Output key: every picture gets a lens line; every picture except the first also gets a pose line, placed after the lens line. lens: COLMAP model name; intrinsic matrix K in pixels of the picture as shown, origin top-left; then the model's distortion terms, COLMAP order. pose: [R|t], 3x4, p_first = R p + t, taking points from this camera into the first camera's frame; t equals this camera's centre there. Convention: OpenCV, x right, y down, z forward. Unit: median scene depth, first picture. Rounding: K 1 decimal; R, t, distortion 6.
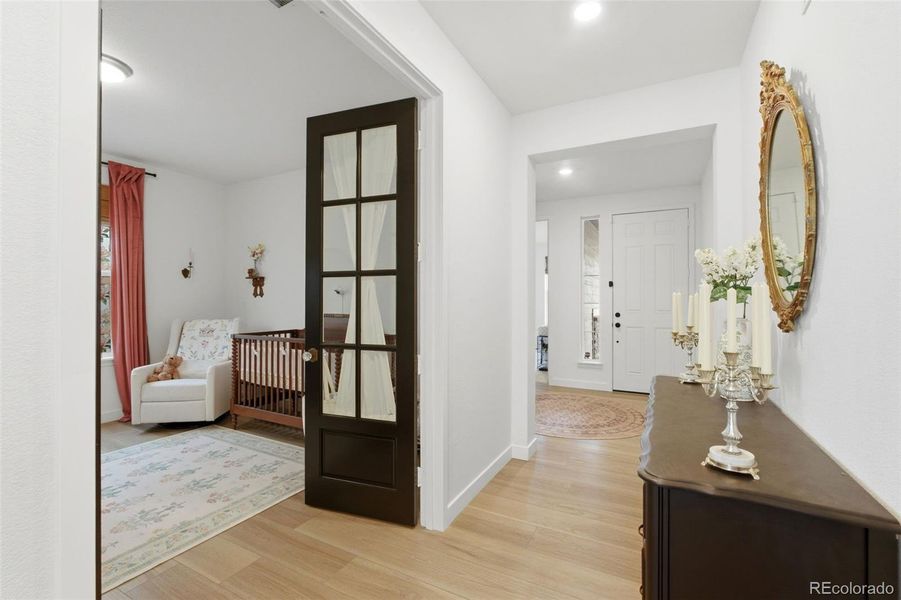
lens RADIAL K [[397.8, 0, 447.7], [0, 397.8, 298.4], [0, 0, 1]] dist [-0.011746, 0.003619]
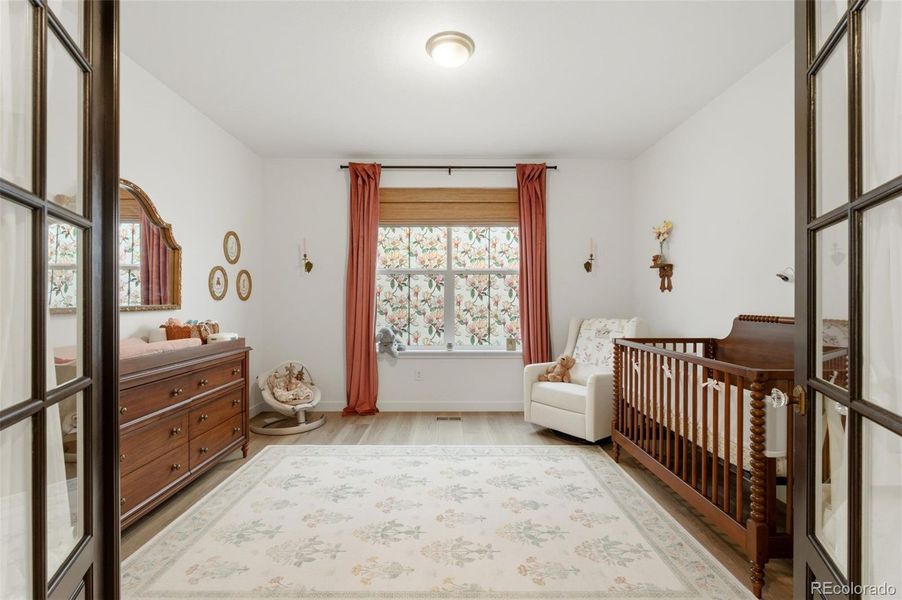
lens RADIAL K [[398.3, 0, 447.7], [0, 398.3, 298.8], [0, 0, 1]] dist [-0.011746, 0.003619]
pose [[0.481966, -0.003151, -0.876184, -0.018194], [0.005881, 0.999983, -0.000361, 0.011536], [0.876170, -0.004979, 0.481976, 0.352354]]
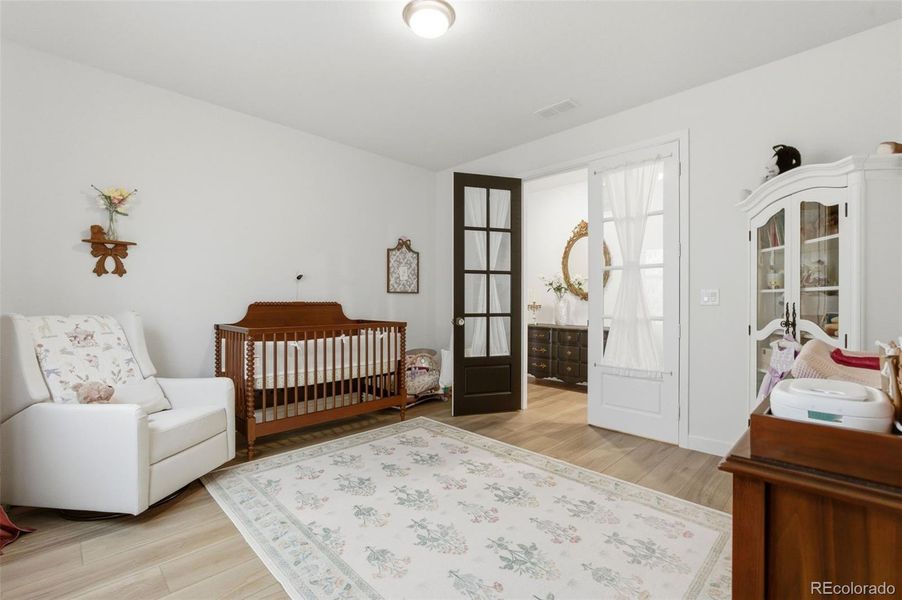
lens RADIAL K [[398.3, 0, 448.7], [0, 398.3, 302.2], [0, 0, 1]] dist [-0.011746, 0.003619]
pose [[0.284829, 0.001135, 0.958578, -1.169035], [-0.013521, 0.999905, 0.002834, 0.034946], [-0.958483, -0.013769, 0.284818, 0.466150]]
